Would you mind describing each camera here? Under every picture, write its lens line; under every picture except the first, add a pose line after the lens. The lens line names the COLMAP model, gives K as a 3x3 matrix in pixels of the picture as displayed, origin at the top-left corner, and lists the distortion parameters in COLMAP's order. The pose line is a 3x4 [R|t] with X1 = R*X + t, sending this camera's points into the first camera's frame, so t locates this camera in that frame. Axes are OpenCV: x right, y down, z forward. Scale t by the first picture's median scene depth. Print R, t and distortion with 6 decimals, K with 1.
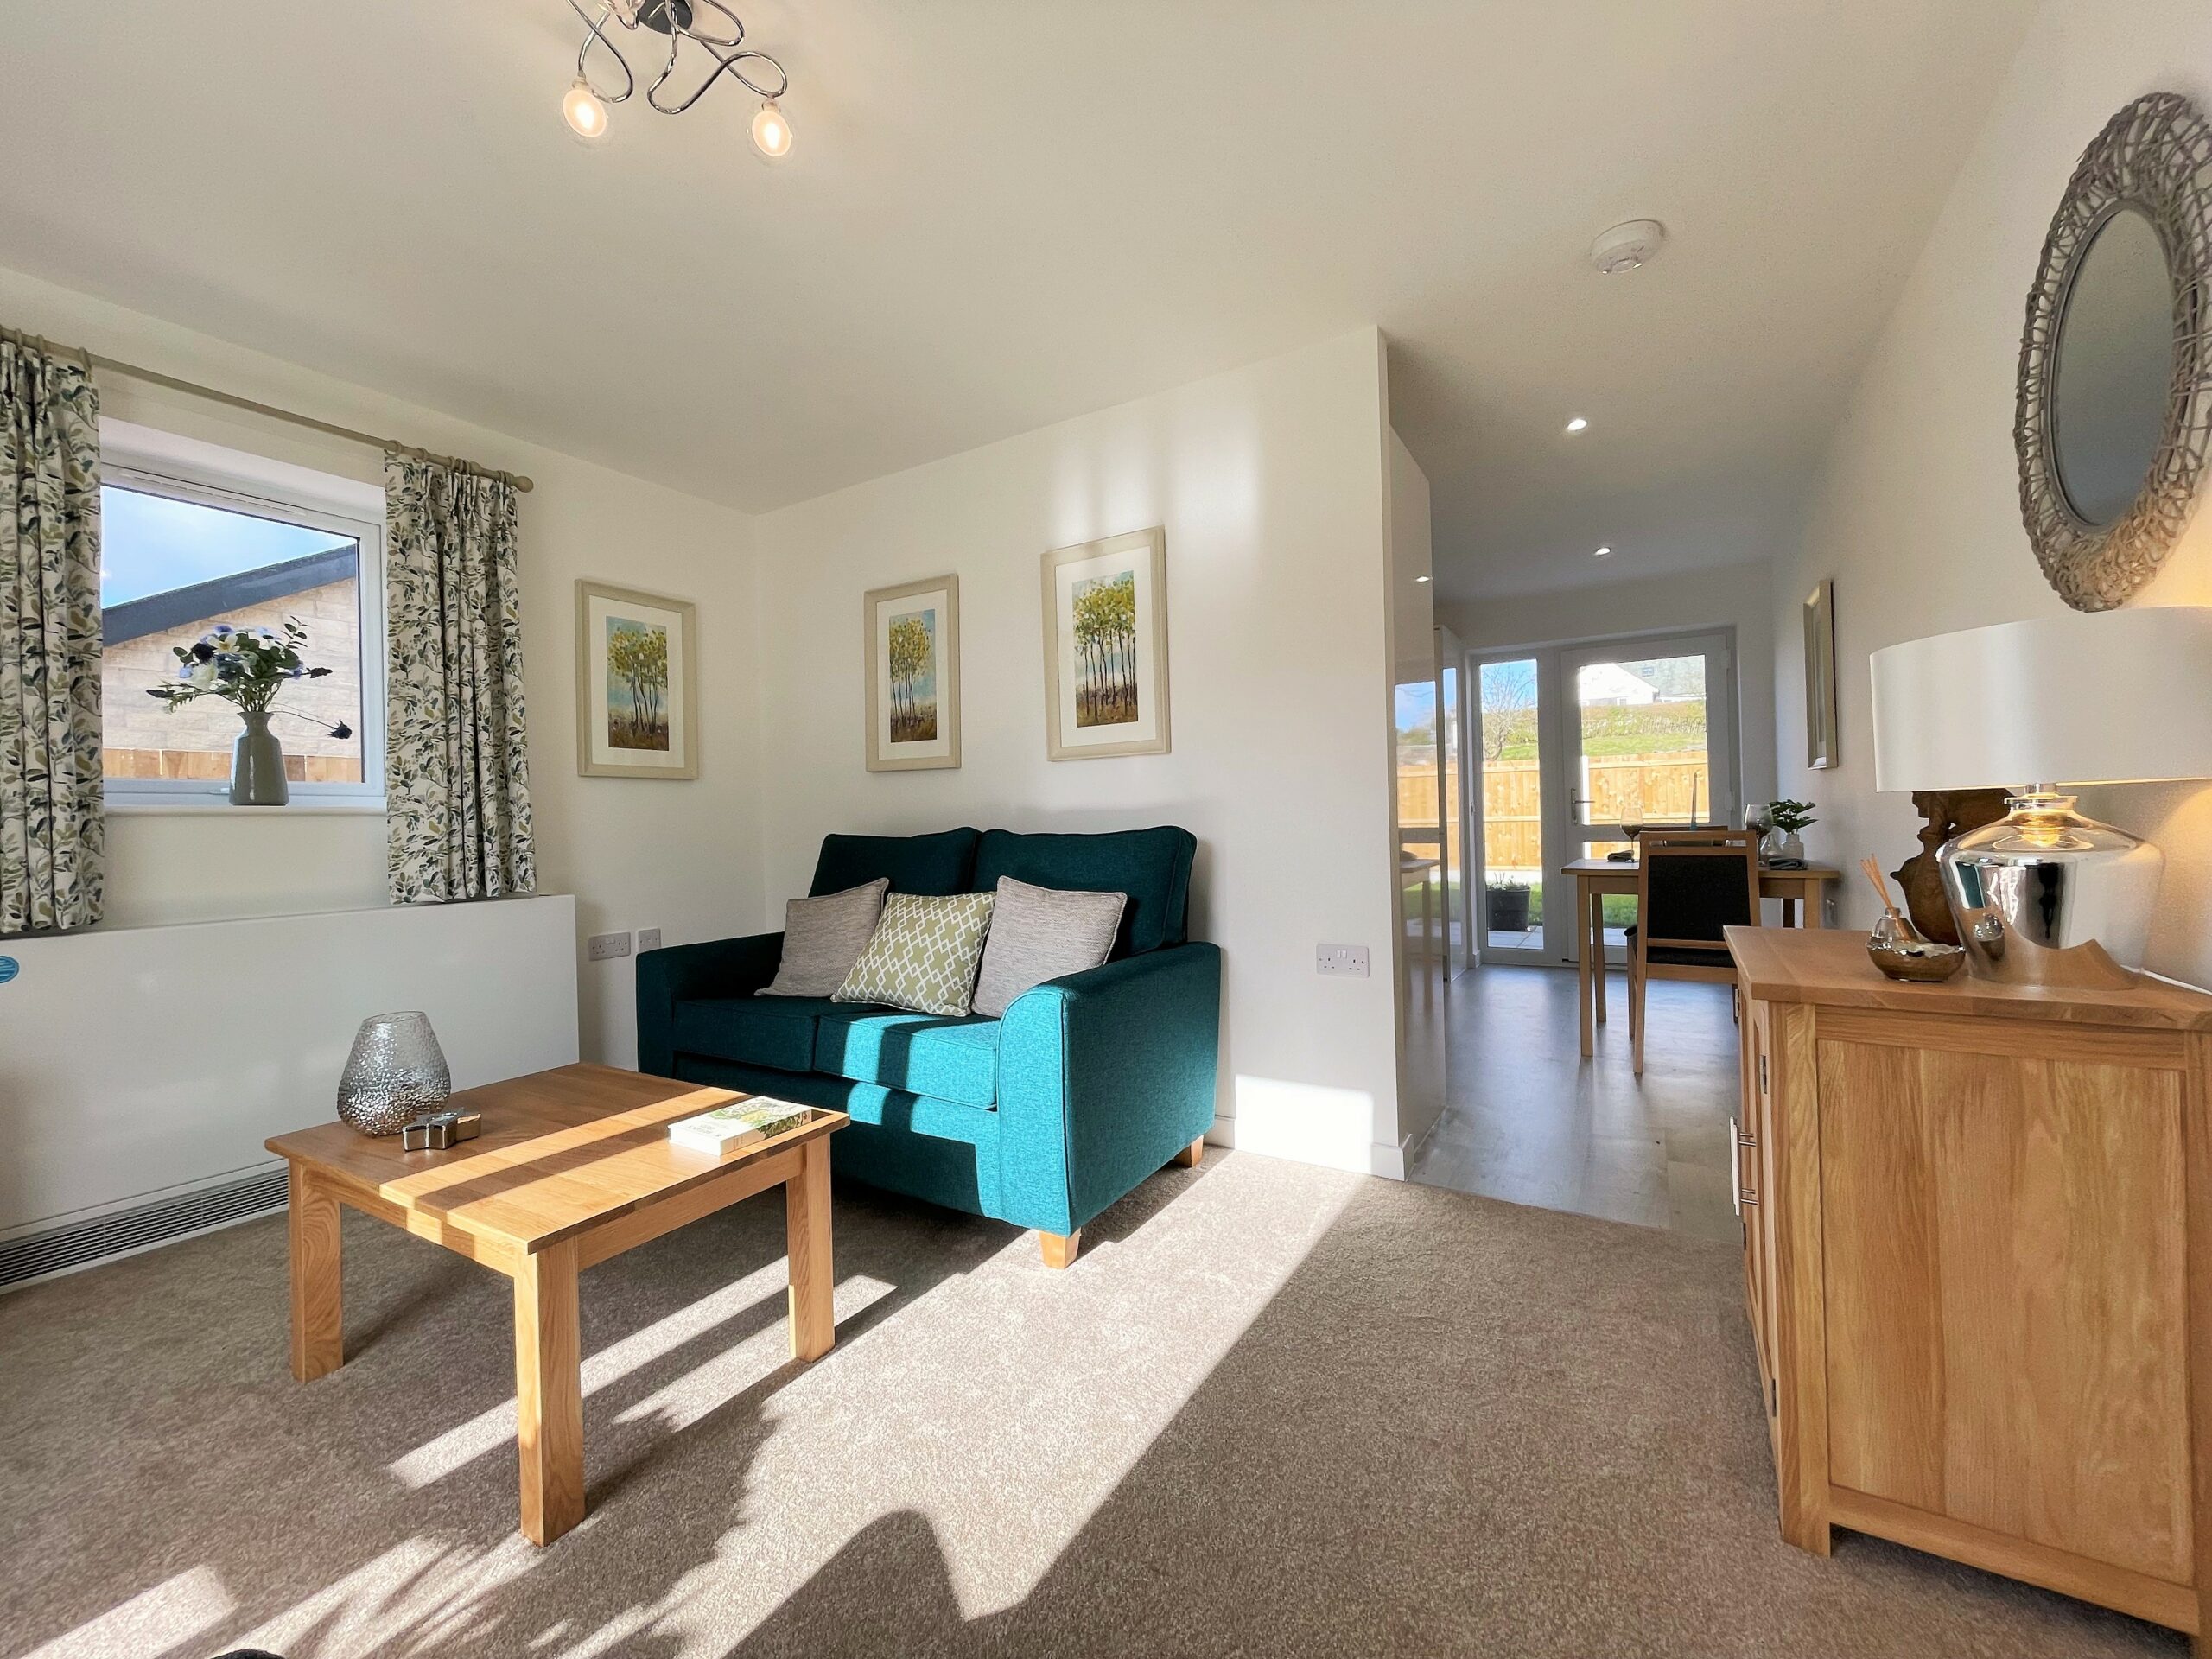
lens RADIAL K [[889.9, 0, 1098.8], [0, 889.9, 818.8], [0, 0, 1]] dist [-0.006753, 0.003877]
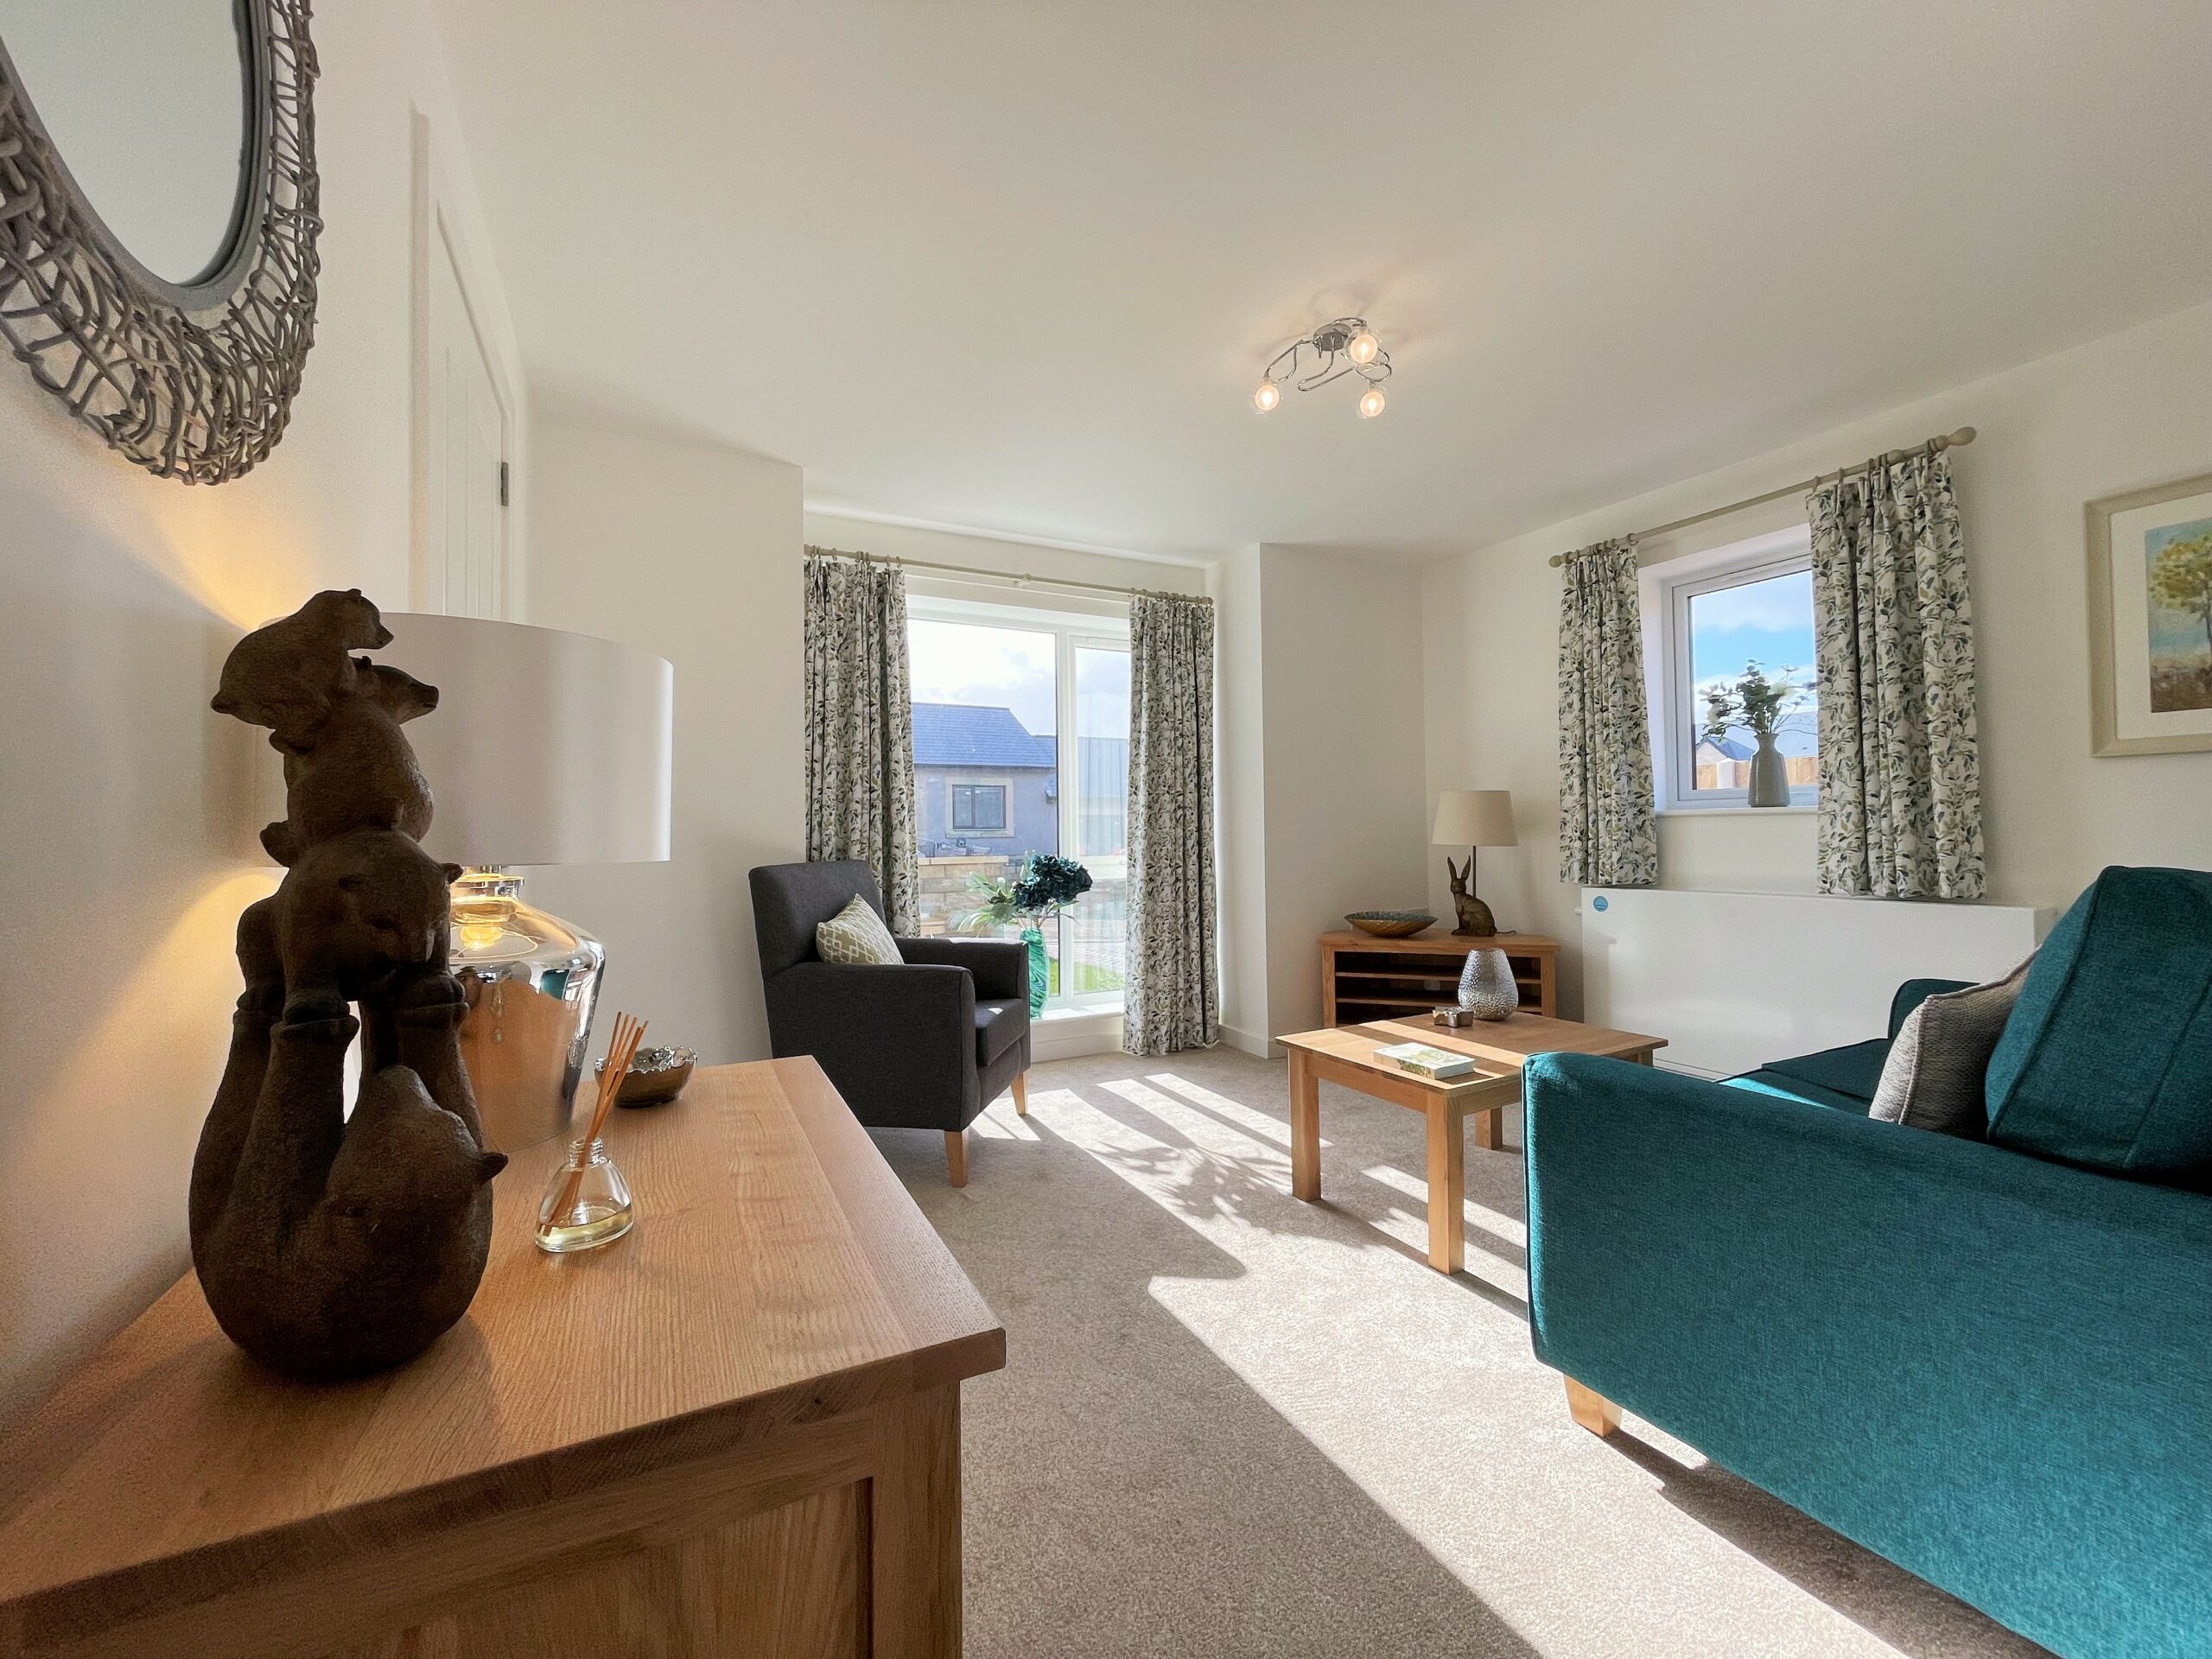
lens RADIAL K [[889.9, 0, 1098.8], [0, 889.9, 818.8], [0, 0, 1]] dist [-0.006753, 0.003877]
pose [[-0.514637, 0.016769, -0.857244, 0.707919], [0.029496, 0.999563, 0.001845, -0.030107], [0.856901, -0.024336, -0.514907, 0.895632]]
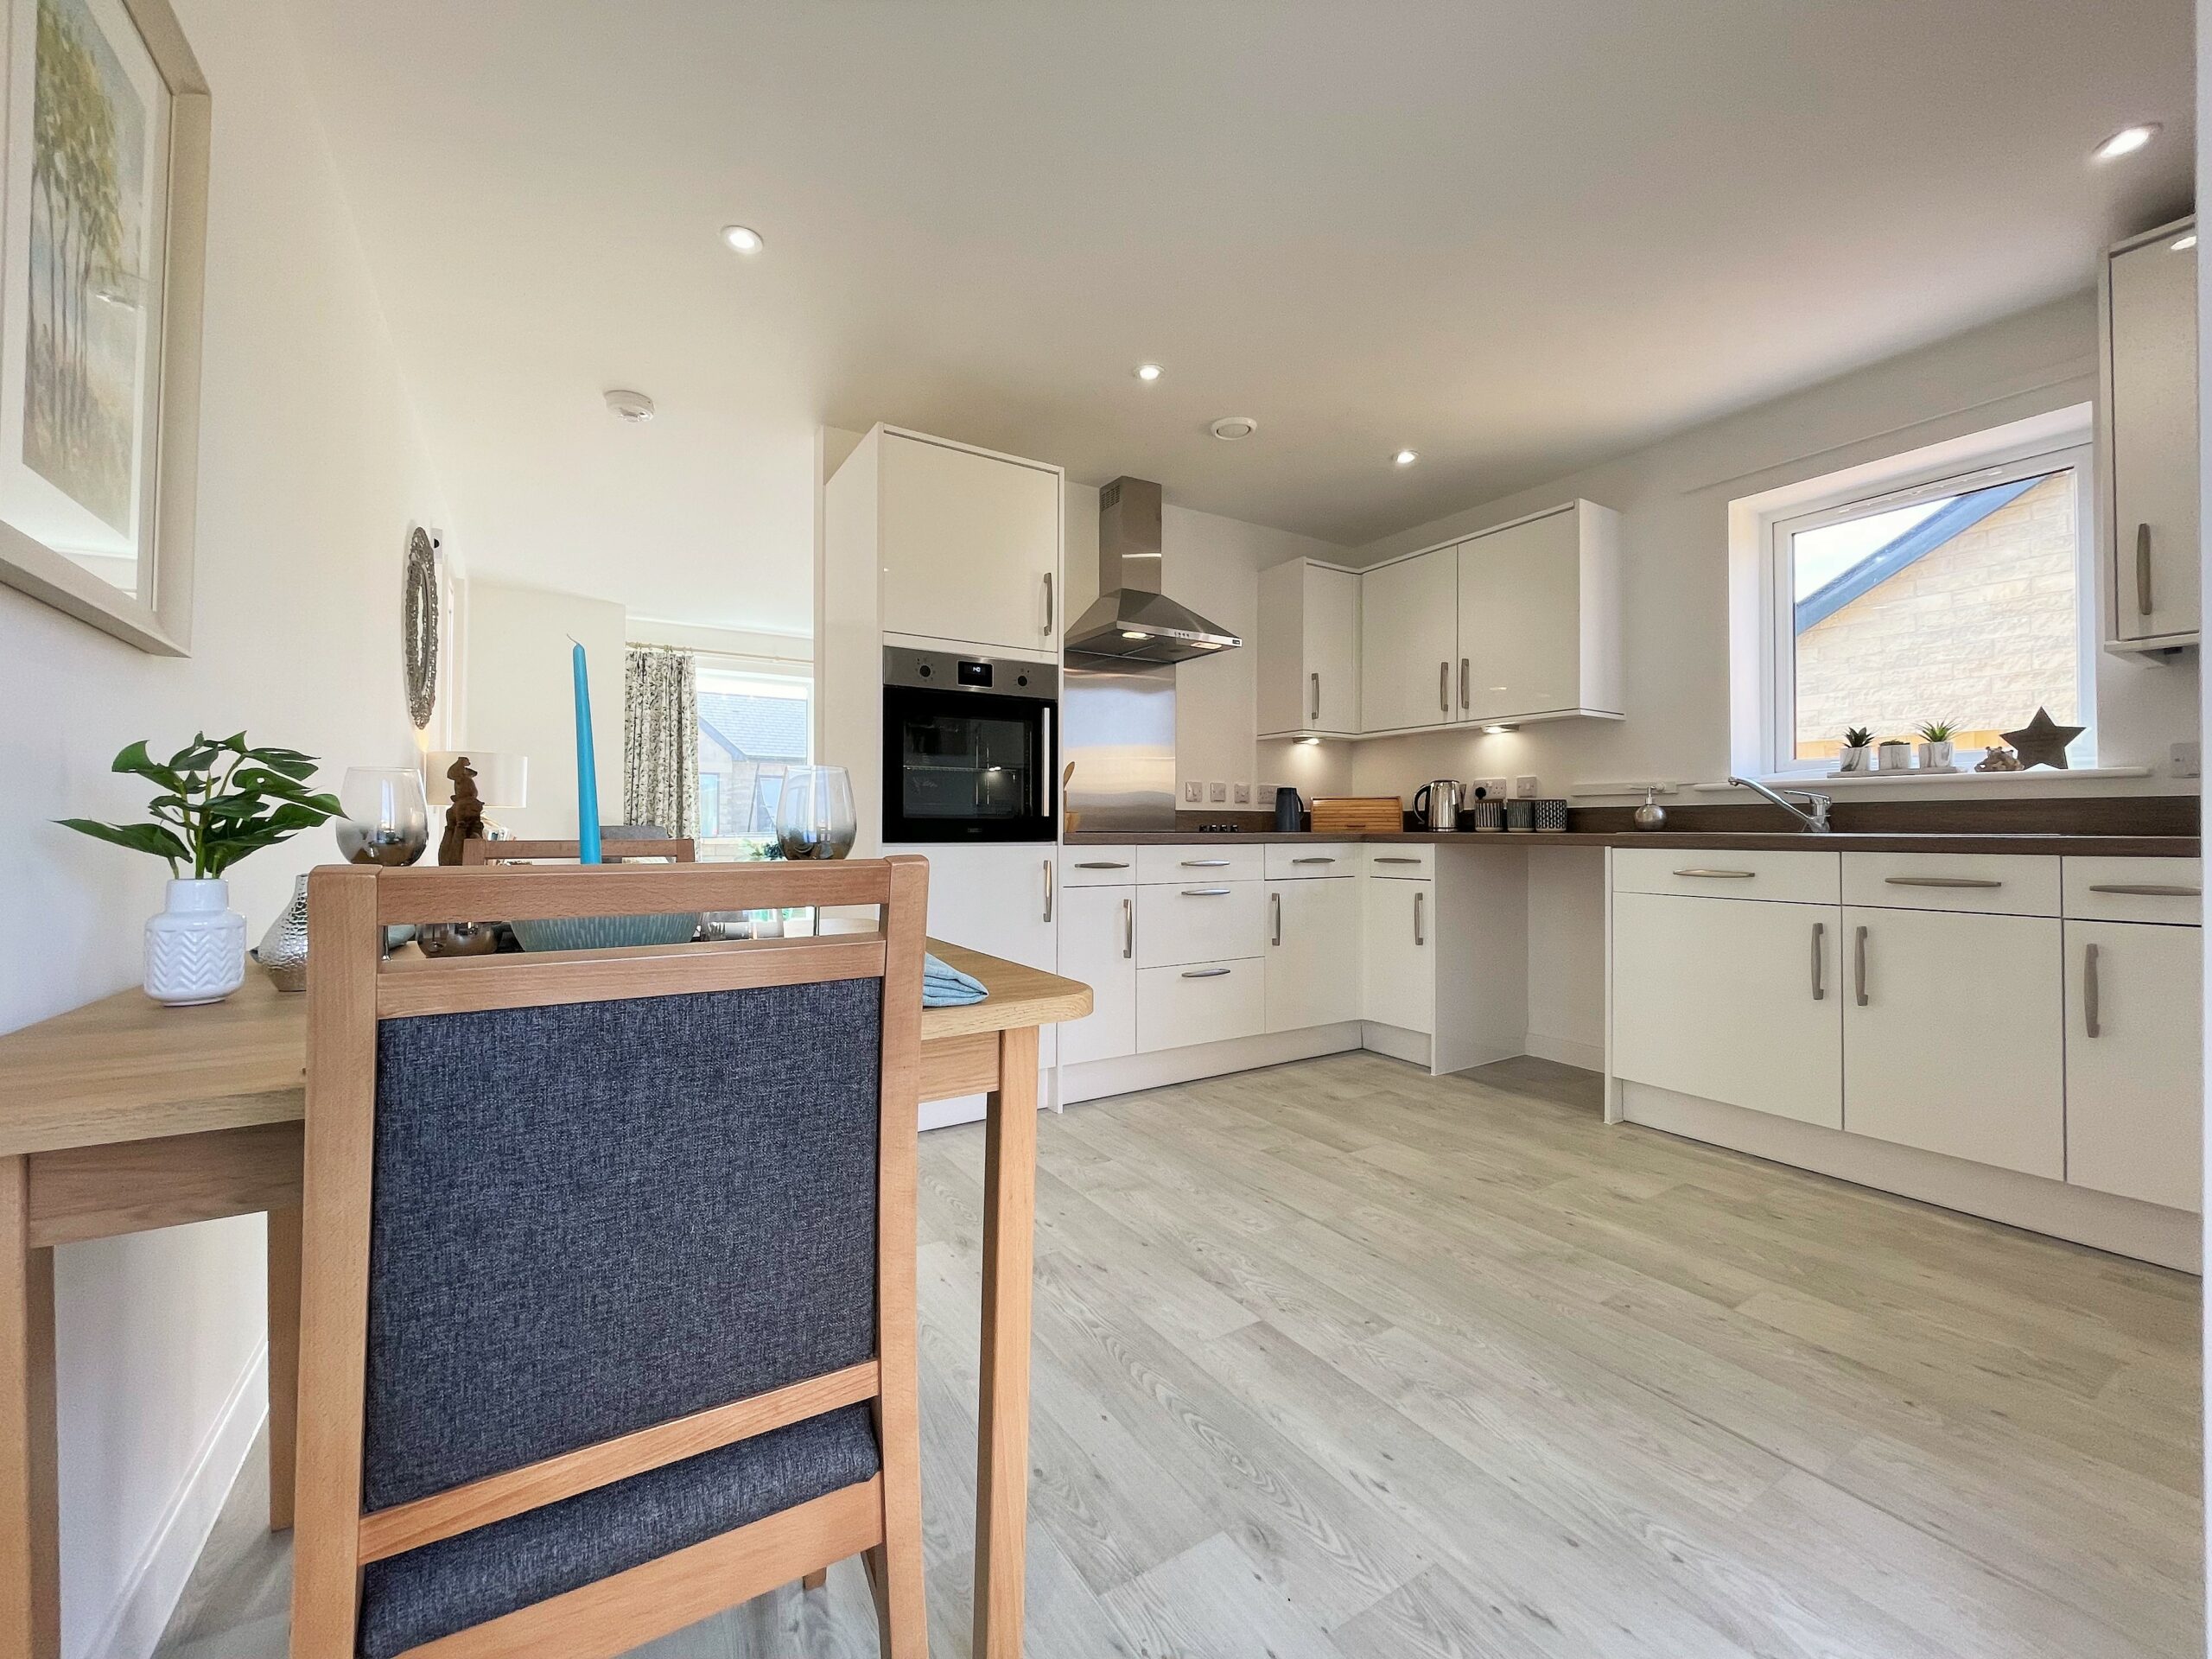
lens RADIAL K [[888.3, 0, 1086.9], [0, 888.3, 823.8], [0, 0, 1]] dist [-0.014471, -0.000130]
pose [[-0.451498, 0.020351, -0.892040, 1.371783], [0.014599, 0.999775, 0.015420, 0.000903], [0.892153, -0.006061, -0.451693, 2.048299]]
